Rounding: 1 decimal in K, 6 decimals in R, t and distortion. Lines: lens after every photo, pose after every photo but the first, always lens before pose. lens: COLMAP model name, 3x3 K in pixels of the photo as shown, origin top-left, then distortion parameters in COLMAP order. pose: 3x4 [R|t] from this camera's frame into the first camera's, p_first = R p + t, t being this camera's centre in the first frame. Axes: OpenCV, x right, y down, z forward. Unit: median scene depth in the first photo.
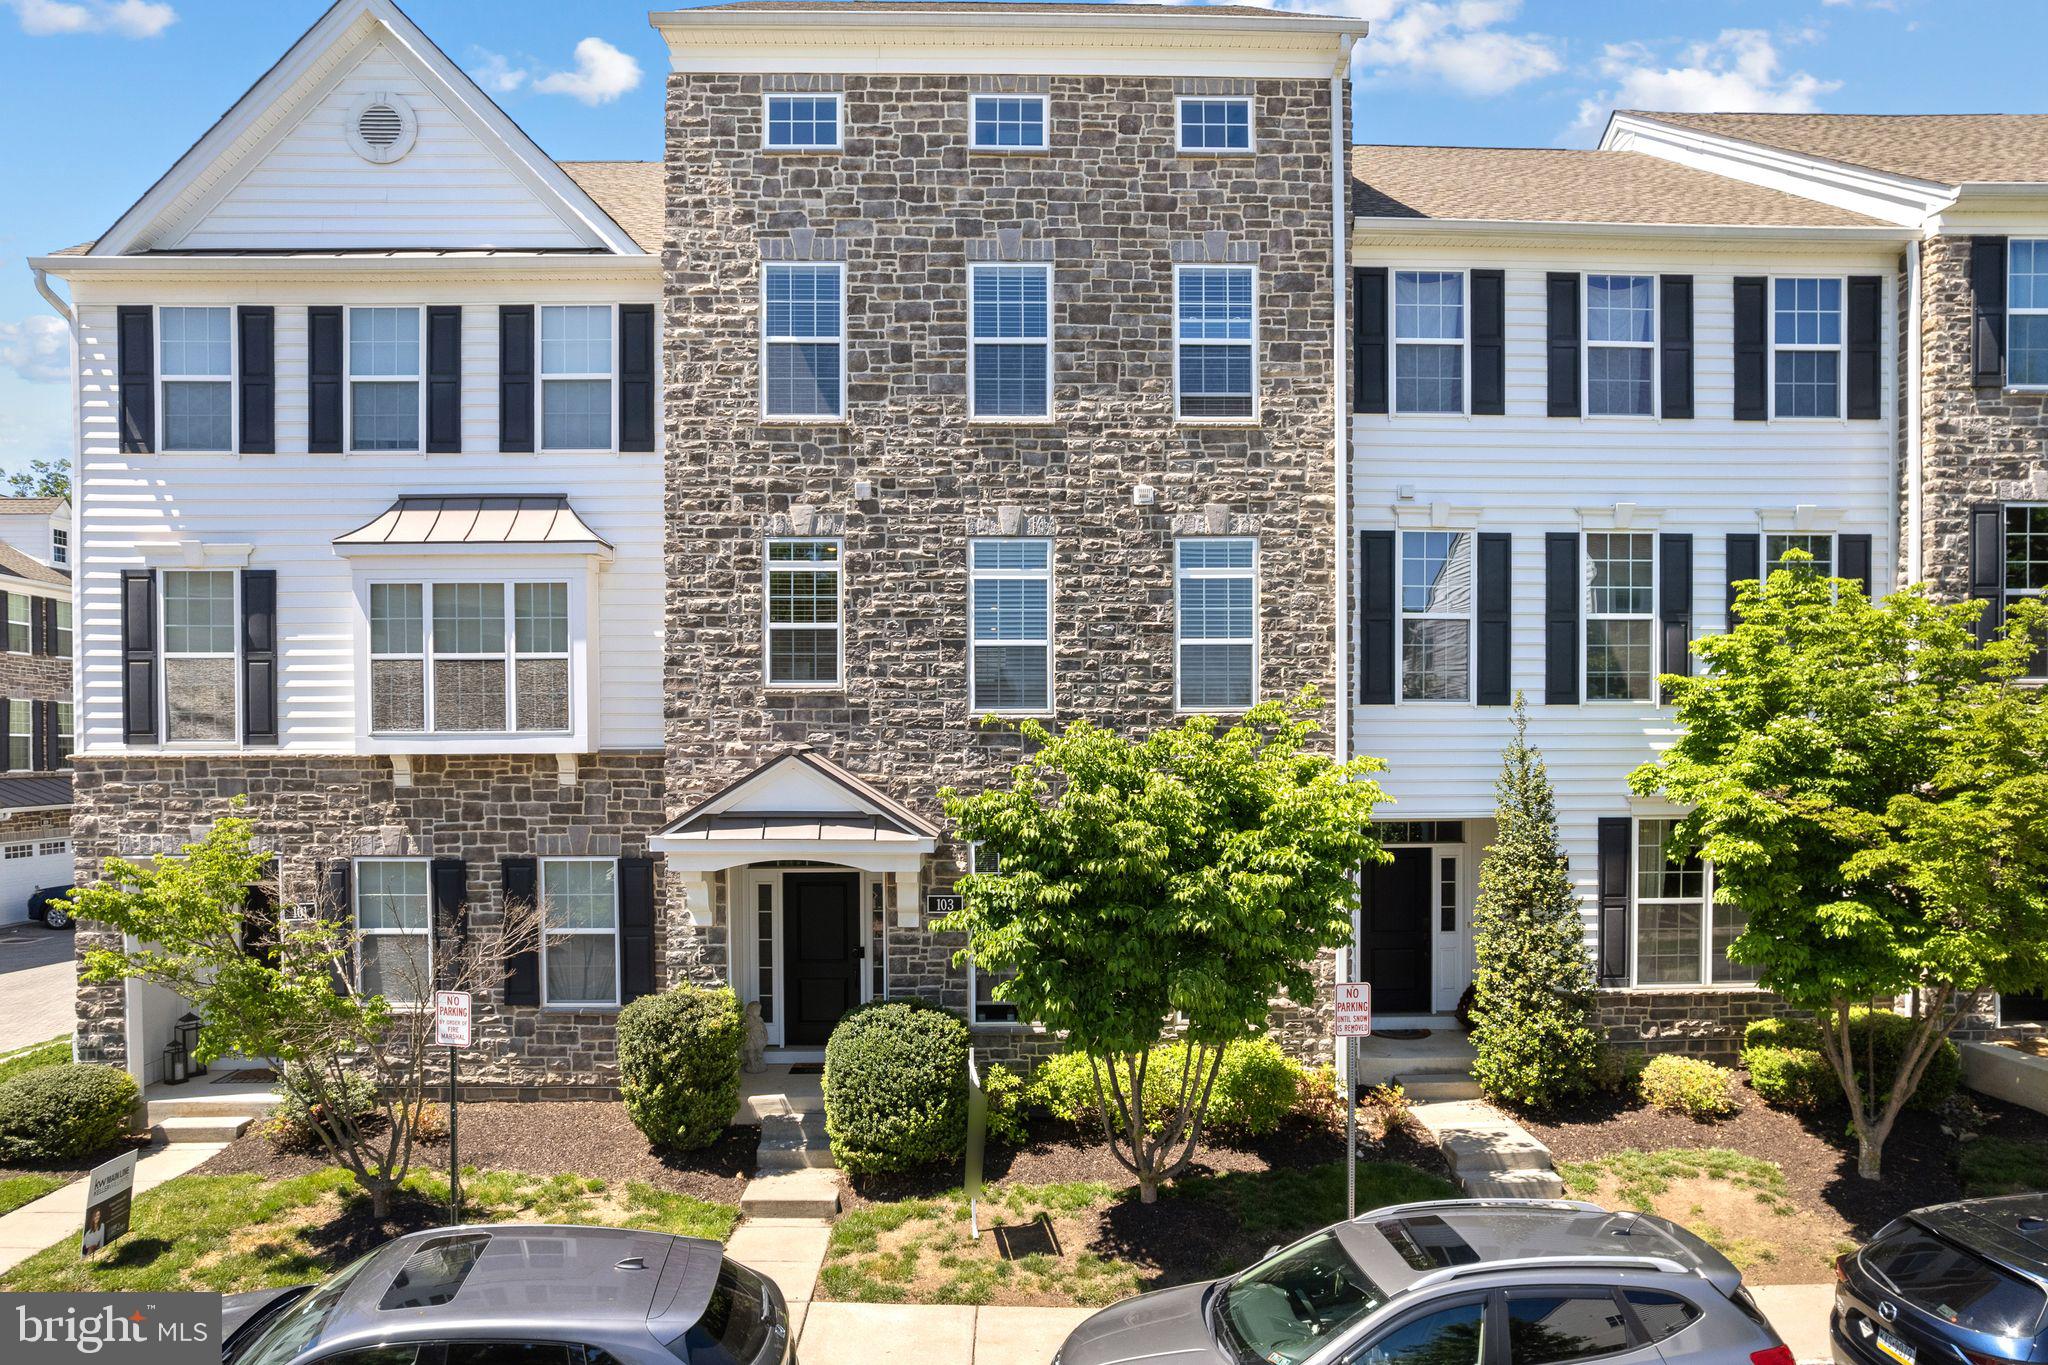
lens RADIAL K [[1302.2, 0, 1024.0], [0, 1302.2, 682.5], [0, 0, 1]] dist [-0.084009, 0.066137]
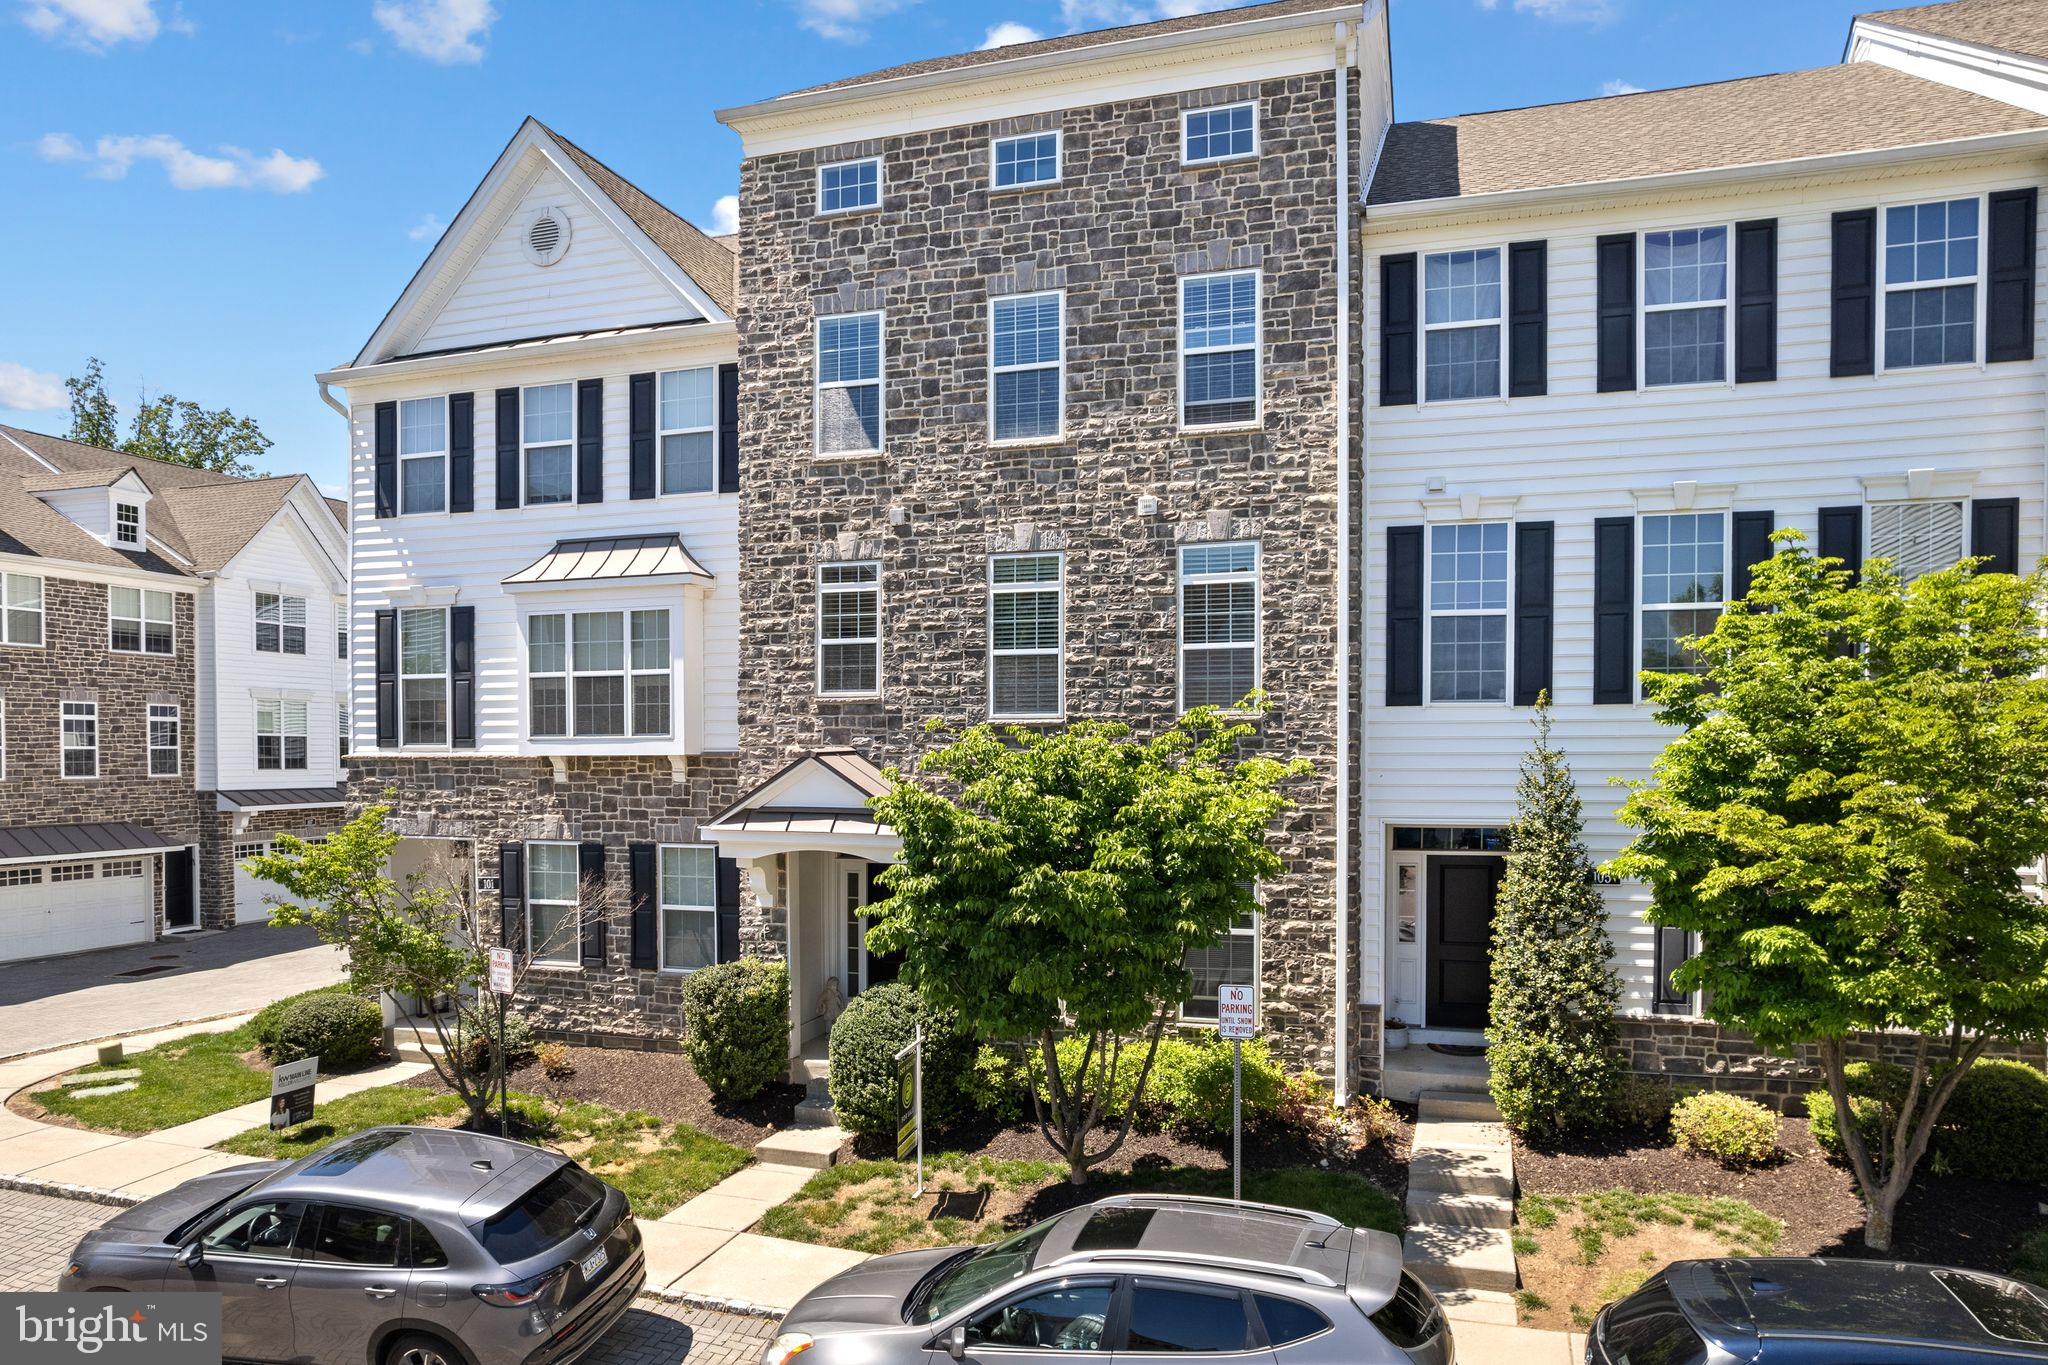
lens RADIAL K [[1302.2, 0, 1024.0], [0, 1302.2, 682.5], [0, 0, 1]] dist [-0.084009, 0.066137]
pose [[0.946650, -0.016046, -0.321864, 0.325568], [0.016117, 0.999867, -0.002447, -0.002839], [0.321860, -0.002871, 0.946783, -0.007306]]
